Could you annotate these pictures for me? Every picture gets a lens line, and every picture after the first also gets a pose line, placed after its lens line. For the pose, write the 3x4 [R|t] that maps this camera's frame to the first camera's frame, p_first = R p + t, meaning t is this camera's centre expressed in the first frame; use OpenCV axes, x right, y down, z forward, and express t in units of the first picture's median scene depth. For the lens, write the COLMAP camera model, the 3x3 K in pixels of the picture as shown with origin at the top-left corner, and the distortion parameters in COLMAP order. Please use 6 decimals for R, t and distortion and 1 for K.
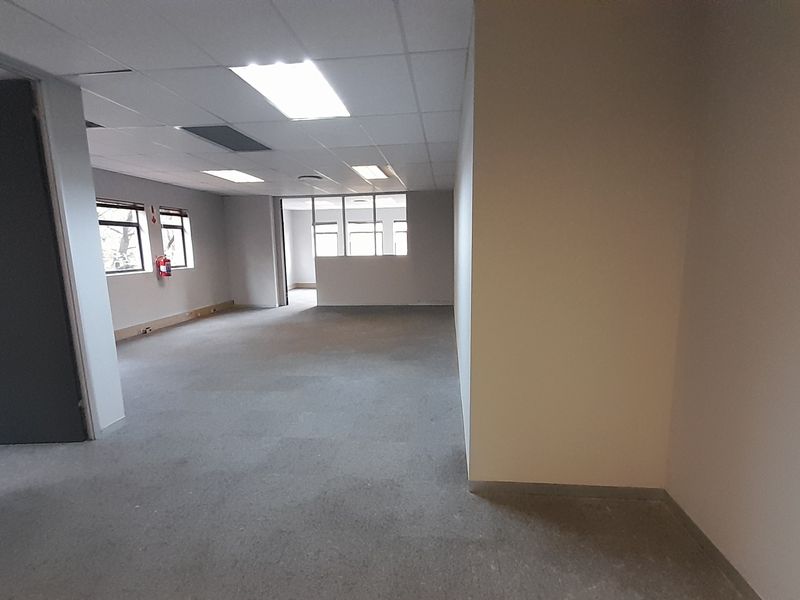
lens RADIAL K [[426.7, 0, 401.3], [0, 426.7, 305.0], [0, 0, 1]] dist [0.032204, -0.017294]
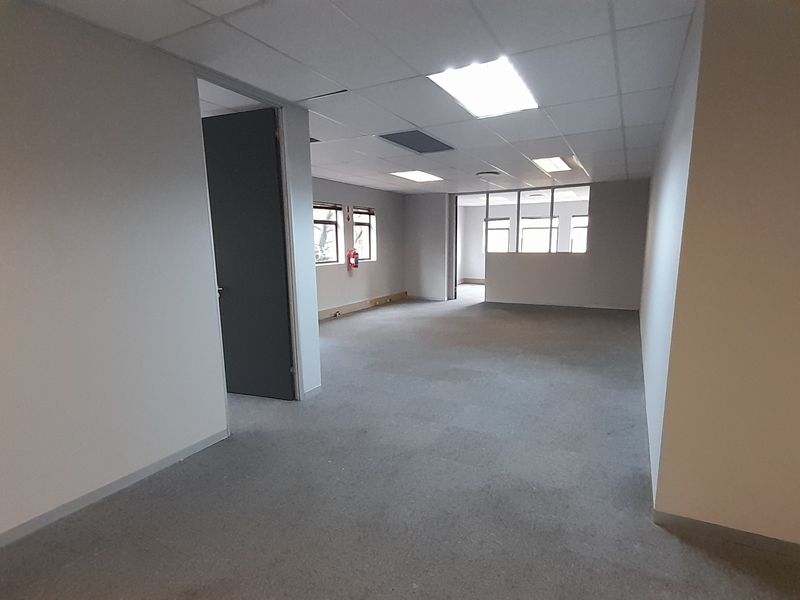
lens RADIAL K [[426.7, 0, 400.2], [0, 426.7, 306.7], [0, 0, 1]] dist [0.032204, -0.017294]
pose [[0.926213, 0.064253, -0.371484, -0.017465], [-0.059178, 0.997933, 0.025057, 0.000949], [0.372326, -0.001224, 0.928101, -0.013281]]
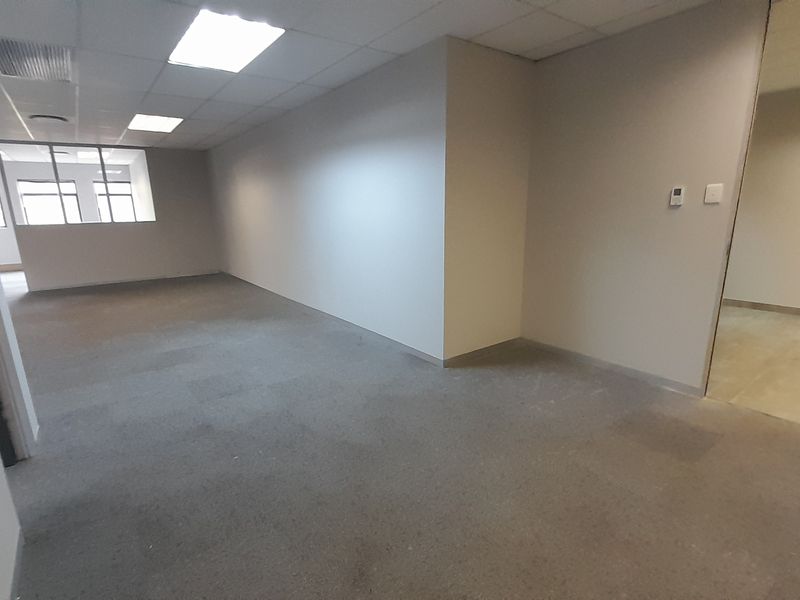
lens RADIAL K [[426.7, 0, 399.3], [0, 426.7, 306.4], [0, 0, 1]] dist [0.032204, -0.017294]
pose [[0.731316, -0.149899, 0.665363, -0.715834], [0.101420, 0.988604, 0.111249, 0.029101], [-0.674456, -0.013877, 0.738185, -0.005126]]
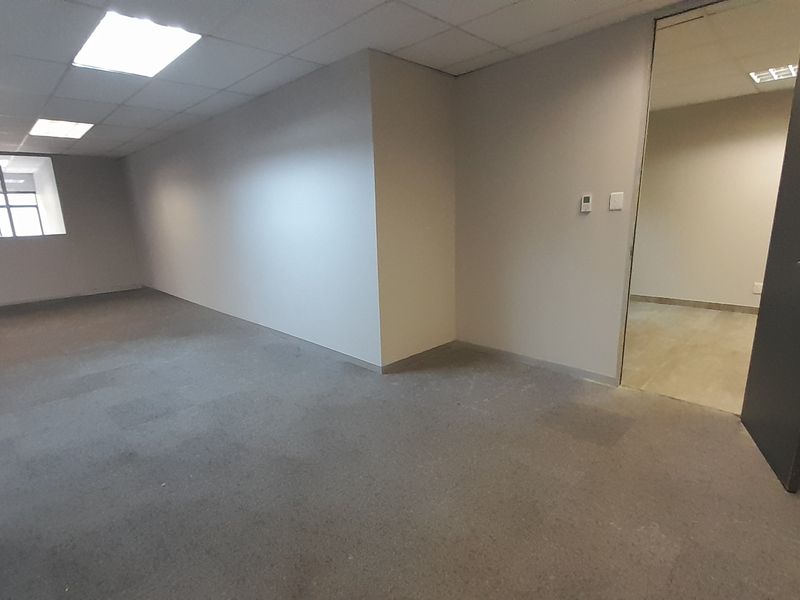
lens RADIAL K [[426.7, 0, 398.3], [0, 426.7, 307.8], [0, 0, 1]] dist [0.032204, -0.017294]
pose [[0.630323, -0.170797, 0.757312, -0.708888], [0.130378, 0.984933, 0.113618, 0.028372], [-0.765307, 0.027121, 0.643094, -0.023155]]
